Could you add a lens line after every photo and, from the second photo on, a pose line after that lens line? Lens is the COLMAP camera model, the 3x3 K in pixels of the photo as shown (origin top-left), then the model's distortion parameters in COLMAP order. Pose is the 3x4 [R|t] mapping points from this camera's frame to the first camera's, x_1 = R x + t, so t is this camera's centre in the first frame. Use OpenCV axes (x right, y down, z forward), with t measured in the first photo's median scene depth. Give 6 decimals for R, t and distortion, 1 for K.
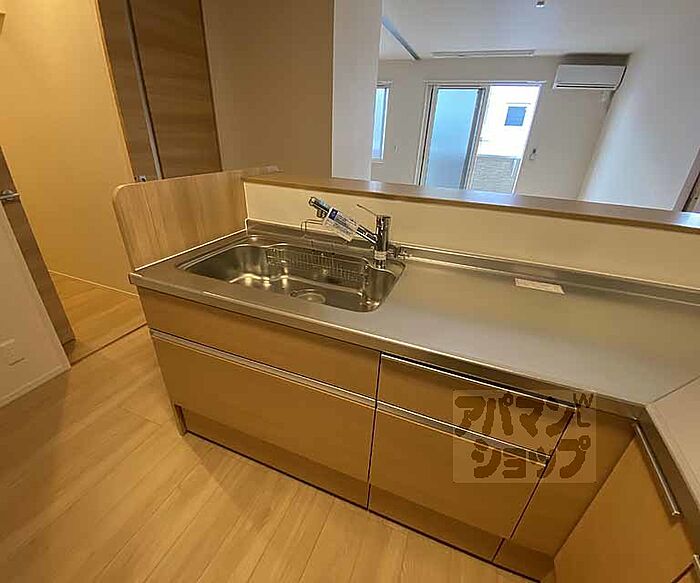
lens RADIAL K [[322.2, 0, 350.0], [0, 322.2, 291.5], [0, 0, 1]] dist [0.032875, -0.026804]
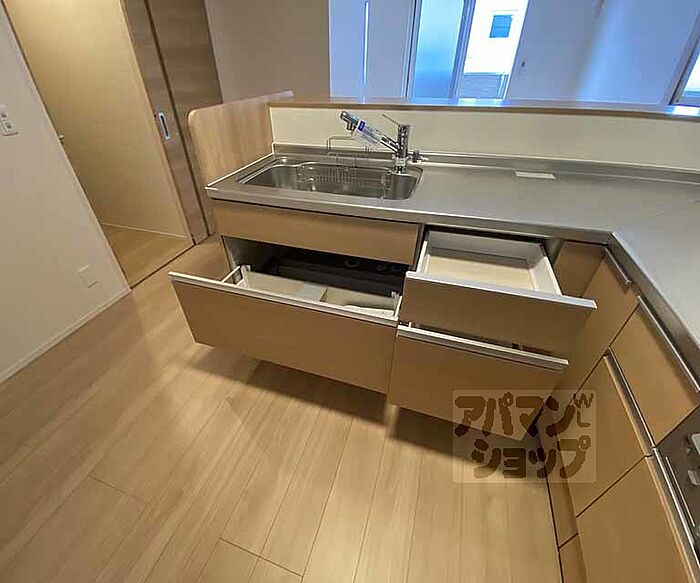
lens RADIAL K [[319.5, 0, 334.3], [0, 319.5, 288.8], [0, 0, 1]] dist [0.035936, -0.025120]
pose [[0.997271, -0.073570, -0.006229, -0.151836], [0.073612, 0.984200, 0.161034, 0.119726], [-0.005716, -0.161053, 0.986929, -0.205416]]
